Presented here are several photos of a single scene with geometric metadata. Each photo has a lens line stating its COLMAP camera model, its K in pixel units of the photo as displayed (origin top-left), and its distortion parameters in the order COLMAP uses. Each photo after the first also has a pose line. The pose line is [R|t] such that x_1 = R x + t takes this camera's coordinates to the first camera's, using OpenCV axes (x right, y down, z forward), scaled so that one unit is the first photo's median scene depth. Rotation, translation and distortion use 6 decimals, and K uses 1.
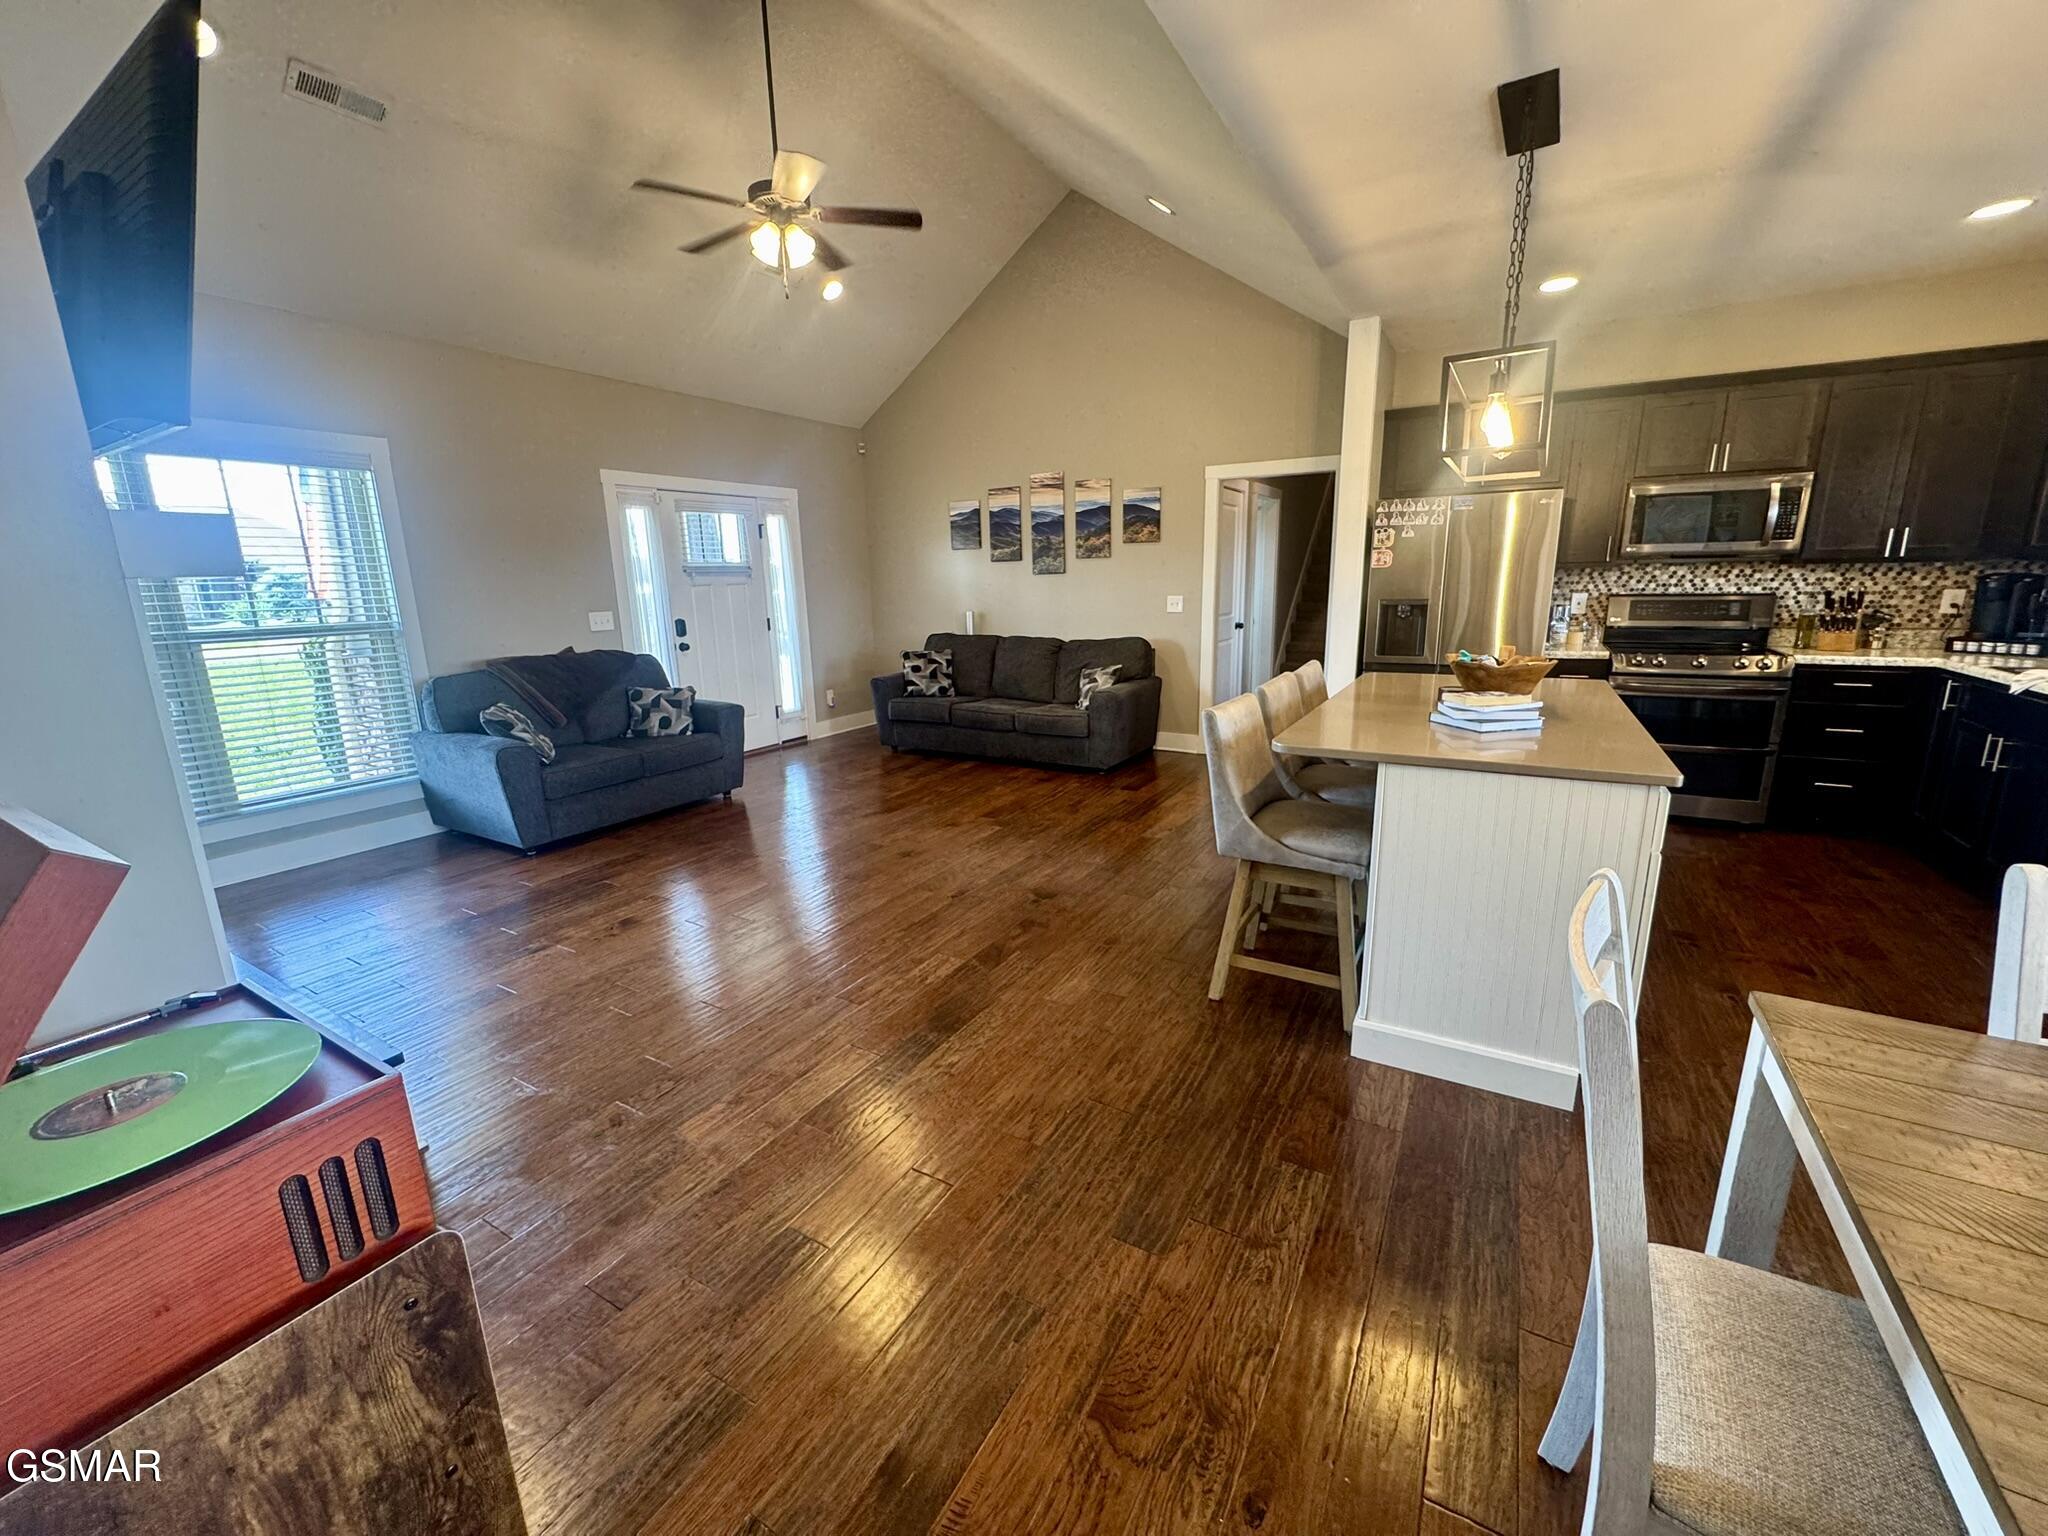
lens RADIAL K [[823.7, 0, 1014.3], [0, 823.7, 771.2], [0, 0, 1]] dist [-0.007901, 0.001208]
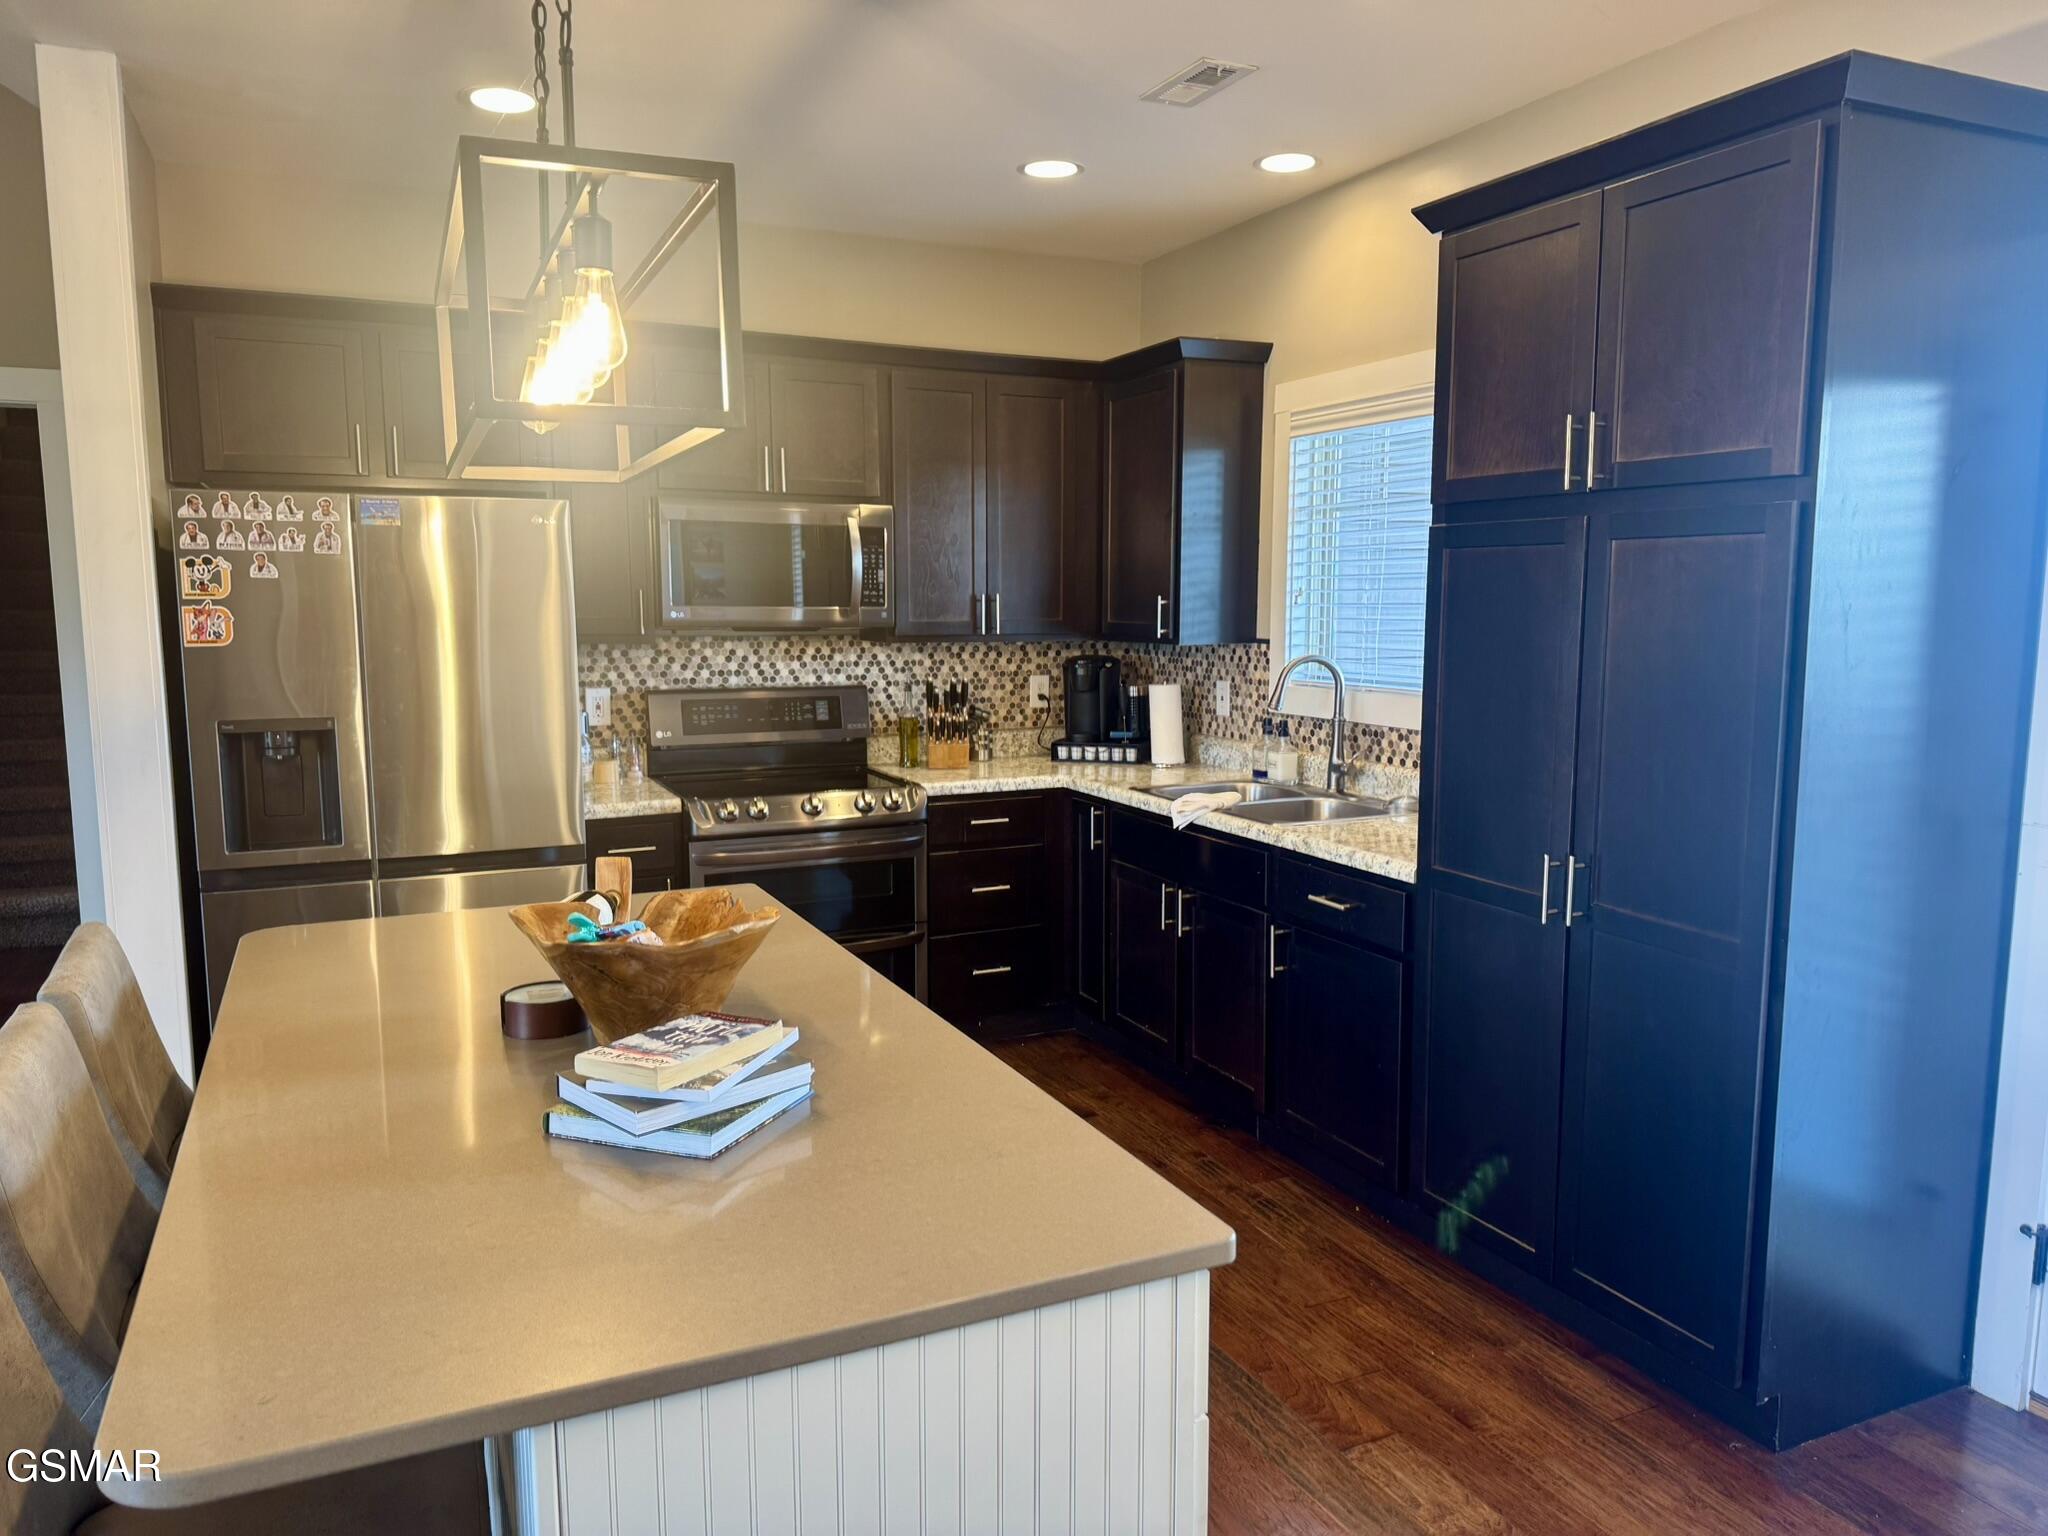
lens RADIAL K [[1450.3, 0, 1069.0], [0, 1450.3, 814.4], [0, 0, 1]] dist [0.054446, -0.074854]
pose [[0.556428, -0.098465, 0.825041, 0.069426], [0.177996, 0.984028, -0.002605, -0.088129], [-0.811606, 0.148303, 0.565067, 0.247019]]
